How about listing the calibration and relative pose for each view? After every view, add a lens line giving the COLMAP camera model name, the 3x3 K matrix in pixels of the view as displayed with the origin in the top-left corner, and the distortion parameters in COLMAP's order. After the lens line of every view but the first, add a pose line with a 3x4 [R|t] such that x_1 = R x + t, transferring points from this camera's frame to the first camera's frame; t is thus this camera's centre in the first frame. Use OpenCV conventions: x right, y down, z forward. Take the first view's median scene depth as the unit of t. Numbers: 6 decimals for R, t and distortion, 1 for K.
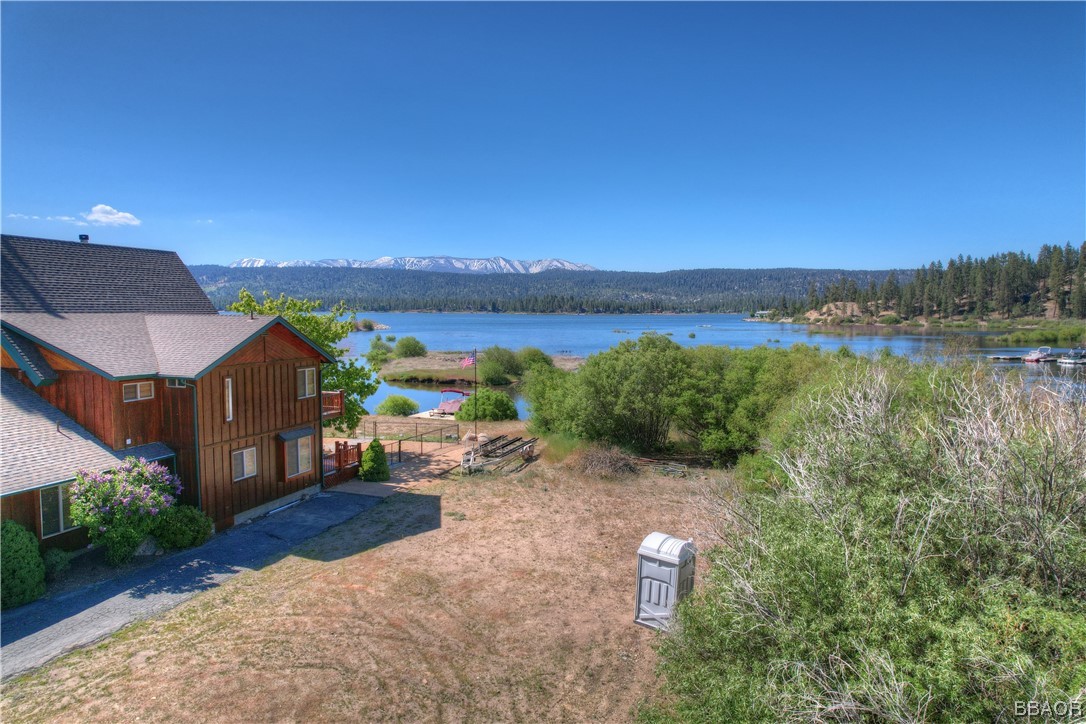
lens RADIAL K [[694.6, 0, 544.2], [0, 694.6, 361.5], [0, 0, 1]] dist [-0.077565, 0.068588]
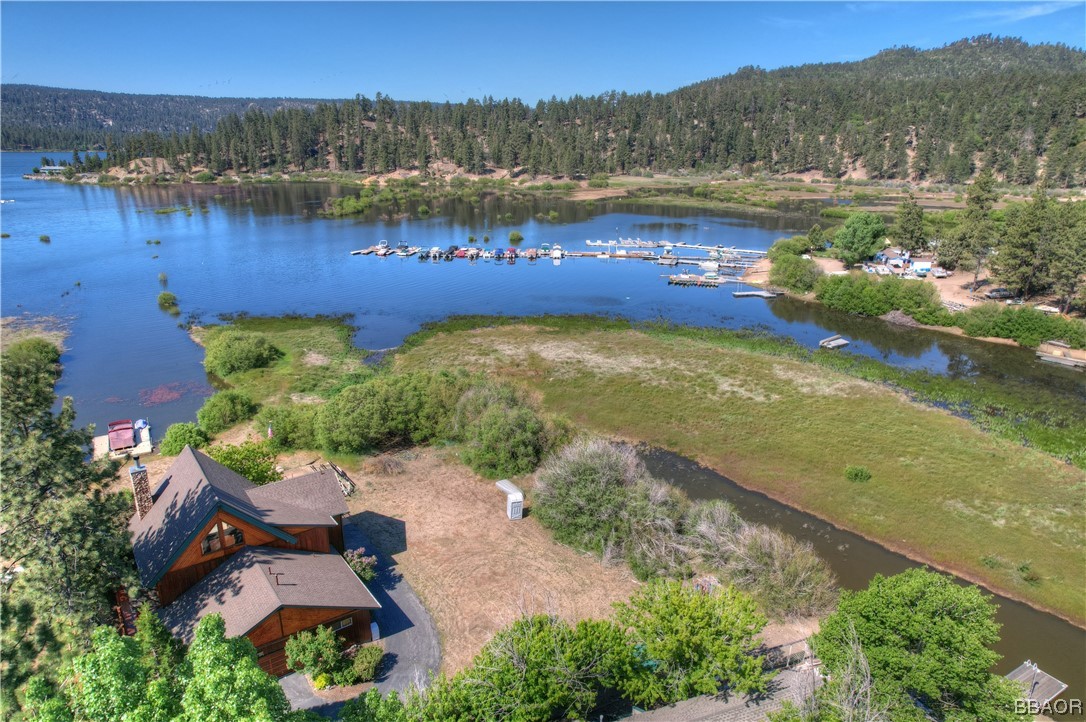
lens RADIAL K [[695.1, 0, 544.1], [0, 695.1, 360.1], [0, 0, 1]] dist [-0.076869, 0.070277]
pose [[0.573410, -0.252566, 0.779366, -0.075921], [0.056670, 0.961244, 0.269812, -0.044334], [-0.817306, -0.110546, 0.565500, -0.034635]]
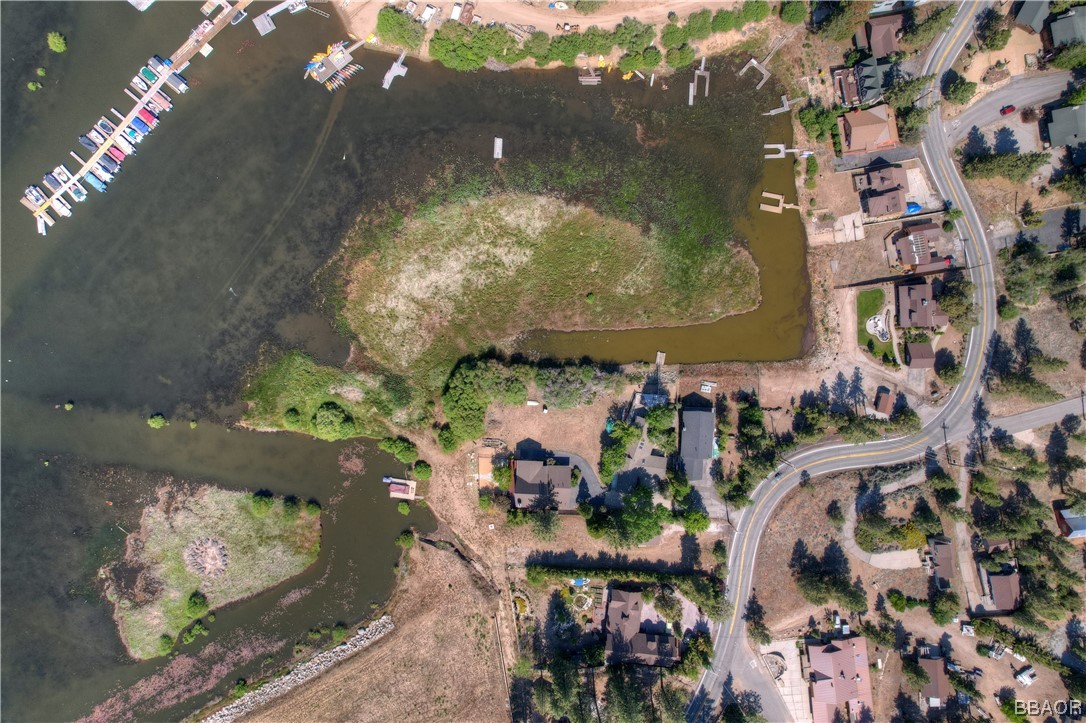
lens RADIAL K [[695.1, 0, 544.1], [0, 695.1, 360.6], [0, 0, 1]] dist [-0.076869, 0.070277]
pose [[-0.272553, -0.962132, 0.004218, 0.032564], [0.062821, -0.013421, 0.997935, -0.392413], [-0.960088, 0.272255, 0.064100, -0.000682]]
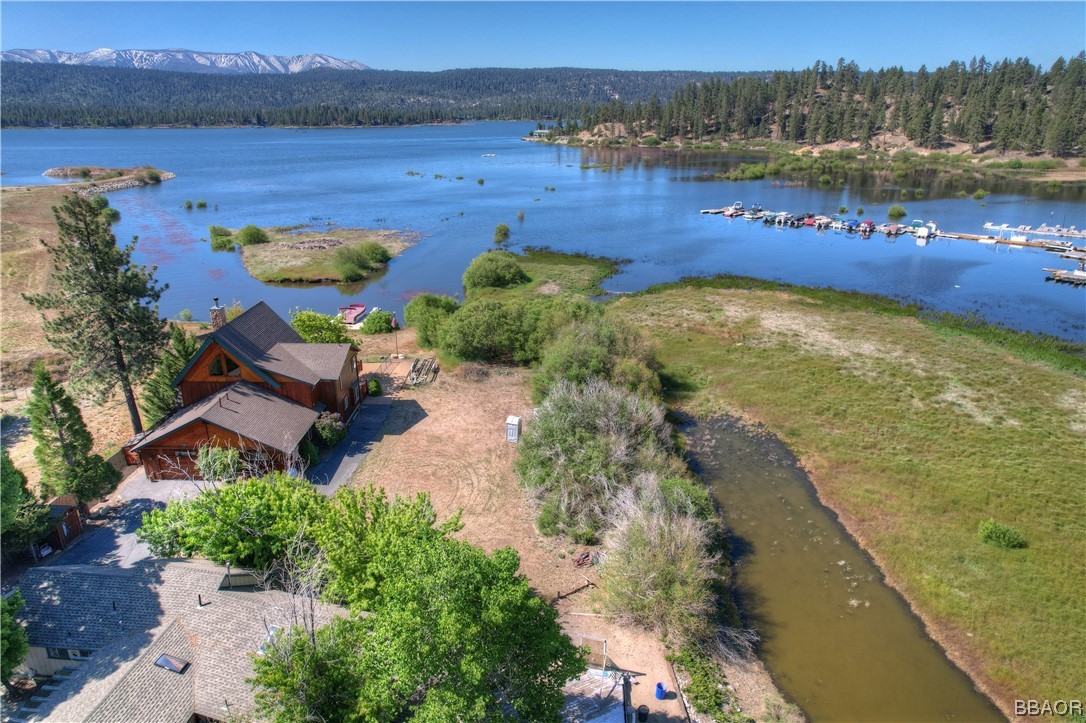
lens RADIAL K [[695.1, 0, 544.1], [0, 695.1, 360.6], [0, 0, 1]] dist [-0.076869, 0.070277]
pose [[0.952132, -0.110455, 0.285033, -0.020798], [0.029113, 0.960963, 0.275141, -0.031573], [-0.304297, -0.253672, 0.918180, -0.070685]]
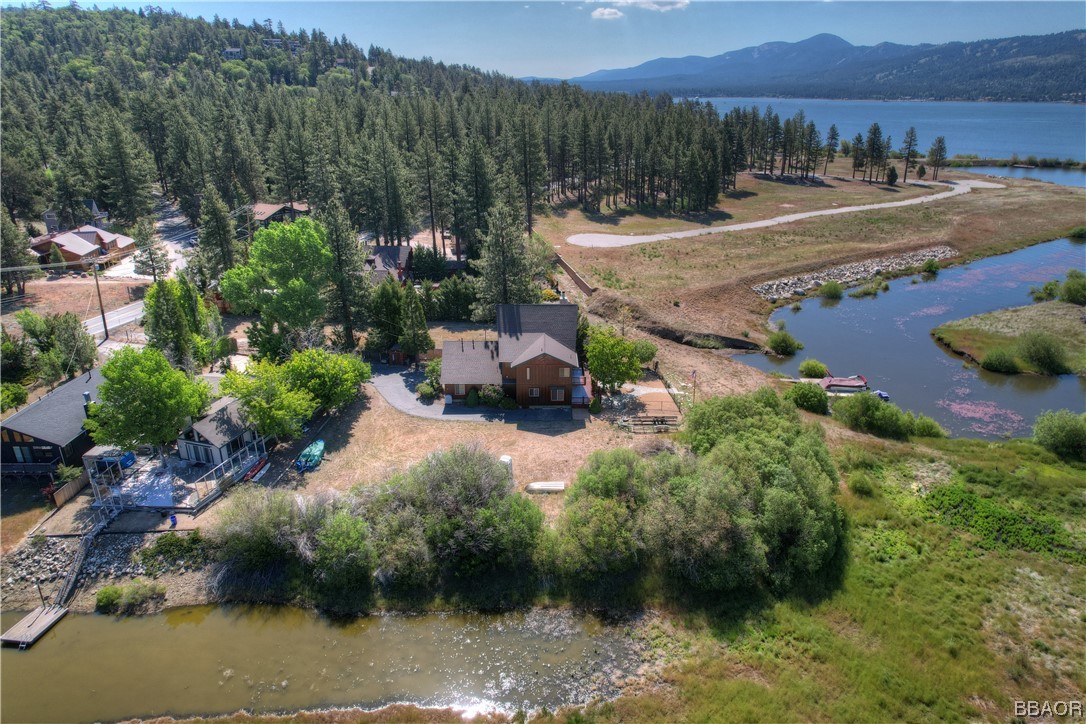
lens RADIAL K [[695.1, 0, 544.1], [0, 695.1, 361.1], [0, 0, 1]] dist [-0.076869, 0.070277]
pose [[0.317861, 0.343239, -0.883828, 0.114259], [-0.067792, 0.938015, 0.339902, -0.052116], [0.945711, -0.048125, 0.321427, -0.000953]]
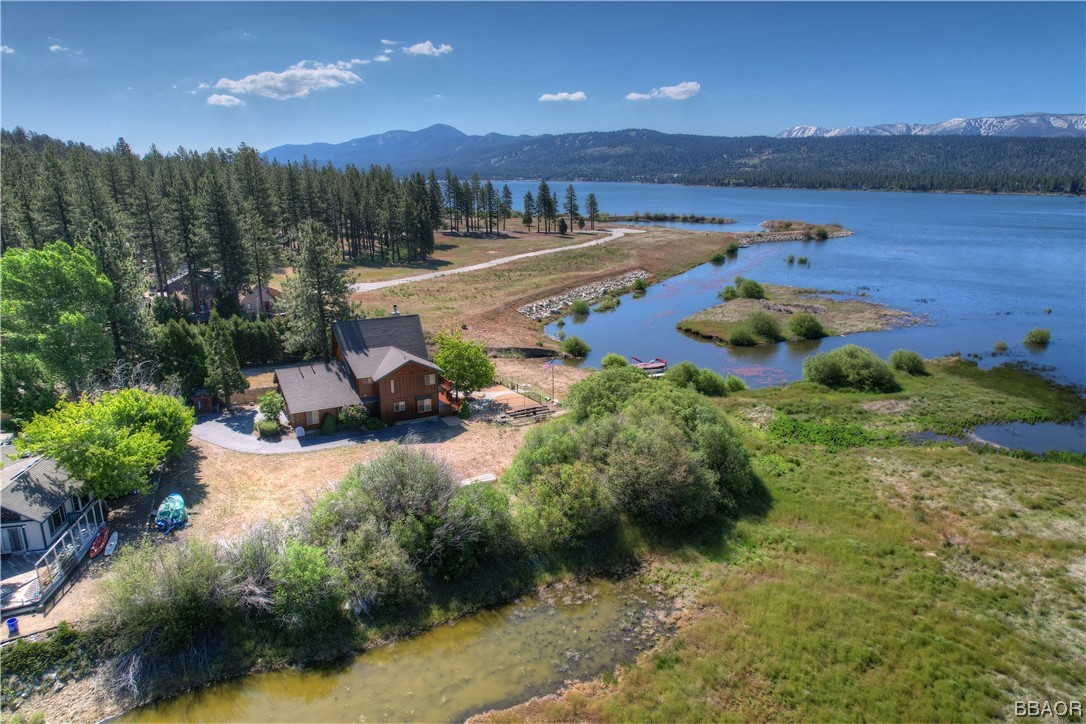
lens RADIAL K [[695.1, 0, 544.1], [0, 695.1, 361.1], [0, 0, 1]] dist [-0.076869, 0.070277]
pose [[0.733713, 0.173537, -0.656925, 0.092980], [-0.050038, 0.978009, 0.202469, -0.032363], [0.677615, -0.115683, 0.726262, -0.035678]]
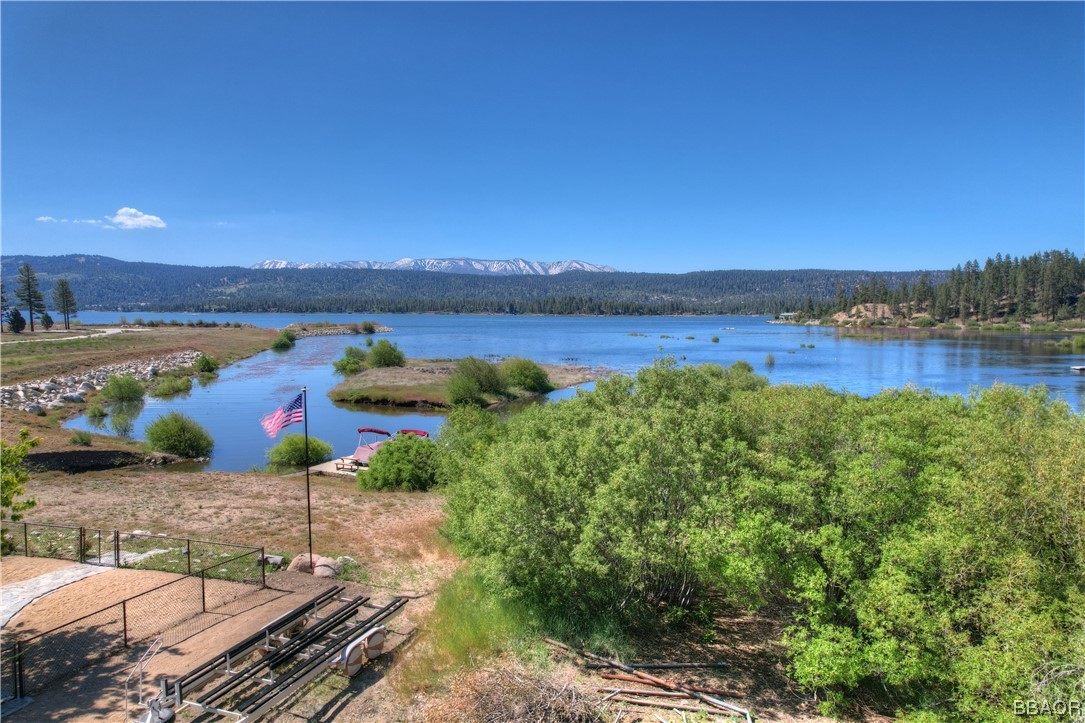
lens RADIAL K [[694.5, 0, 543.6], [0, 694.5, 360.6], [0, 0, 1]] dist [-0.076869, 0.070277]
pose [[0.999574, 0.002807, -0.029036, 0.006602], [-0.002910, 0.999990, -0.003515, -0.003013], [0.029026, 0.003598, 0.999572, 0.040518]]
